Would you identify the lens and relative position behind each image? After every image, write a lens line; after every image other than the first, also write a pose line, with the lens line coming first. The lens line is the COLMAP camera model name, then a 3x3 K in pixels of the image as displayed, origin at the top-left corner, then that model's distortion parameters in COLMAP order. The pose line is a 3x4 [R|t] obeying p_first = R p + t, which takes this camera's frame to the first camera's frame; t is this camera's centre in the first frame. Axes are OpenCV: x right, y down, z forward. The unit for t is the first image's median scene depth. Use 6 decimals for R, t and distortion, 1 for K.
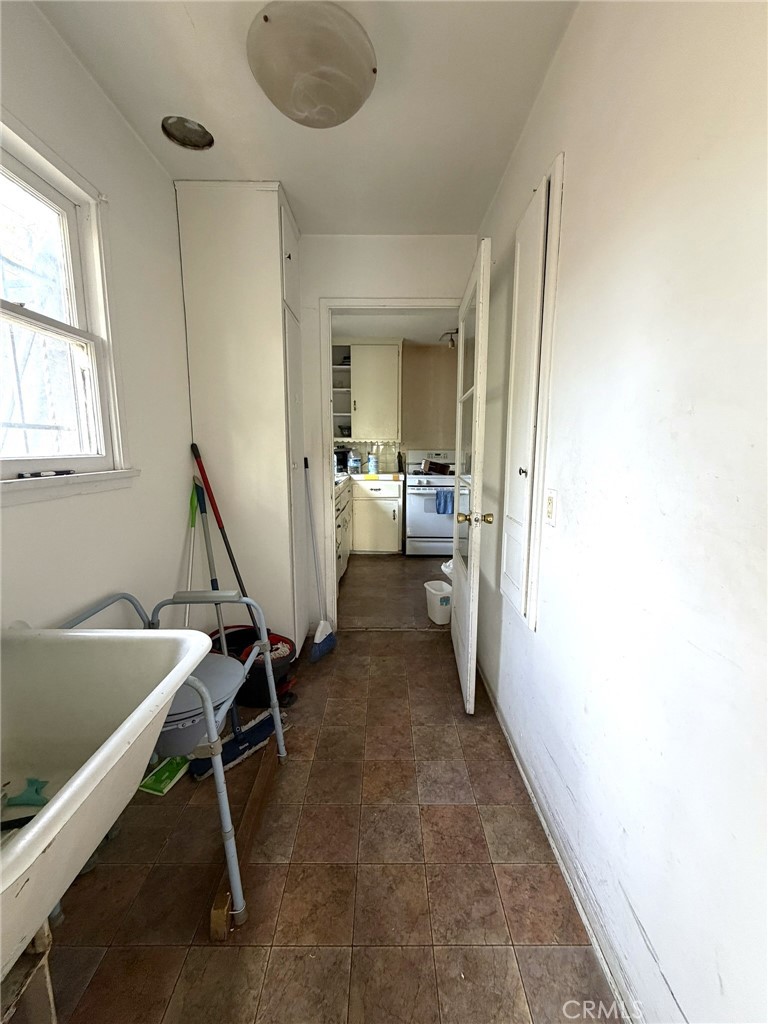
lens RADIAL K [[412.1, 0, 385.7], [0, 412.1, 509.8], [0, 0, 1]] dist [-0.000782, -0.000004]
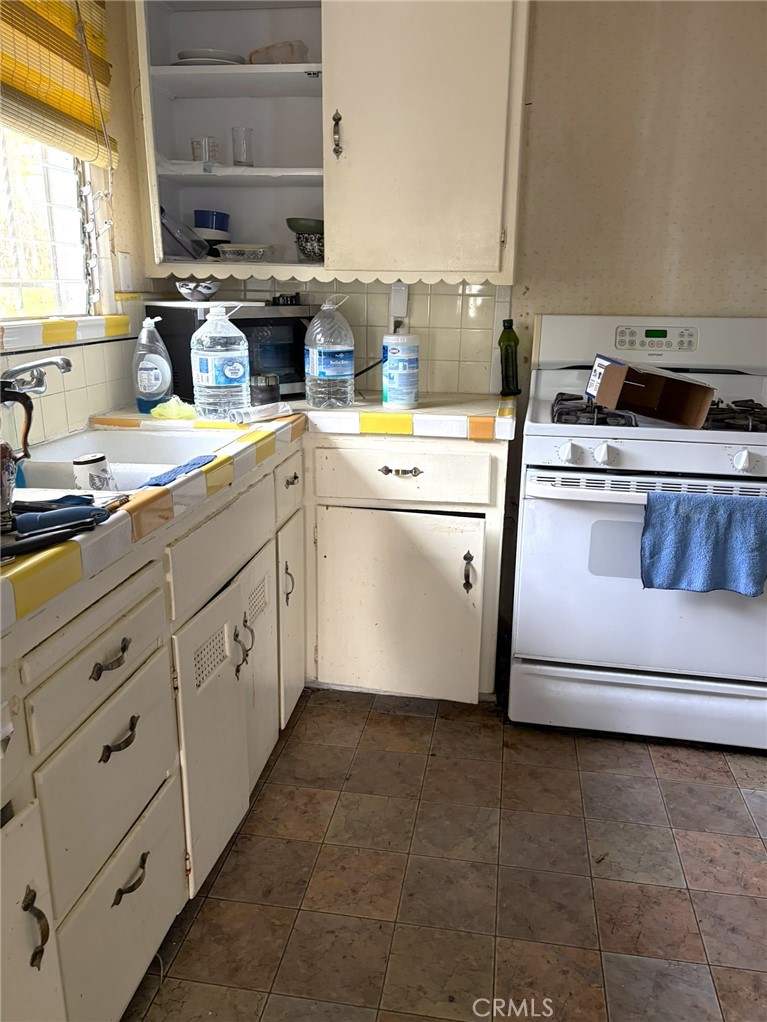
lens RADIAL K [[775.7, 0, 382.3], [0, 775.7, 512.9], [0, 0, 1]] dist [-0.005852, -0.009022]
pose [[0.986033, 0.054647, -0.157331, 0.041390], [-0.033512, 0.990417, 0.133982, -0.087364], [0.163145, -0.126838, 0.978415, 0.512388]]
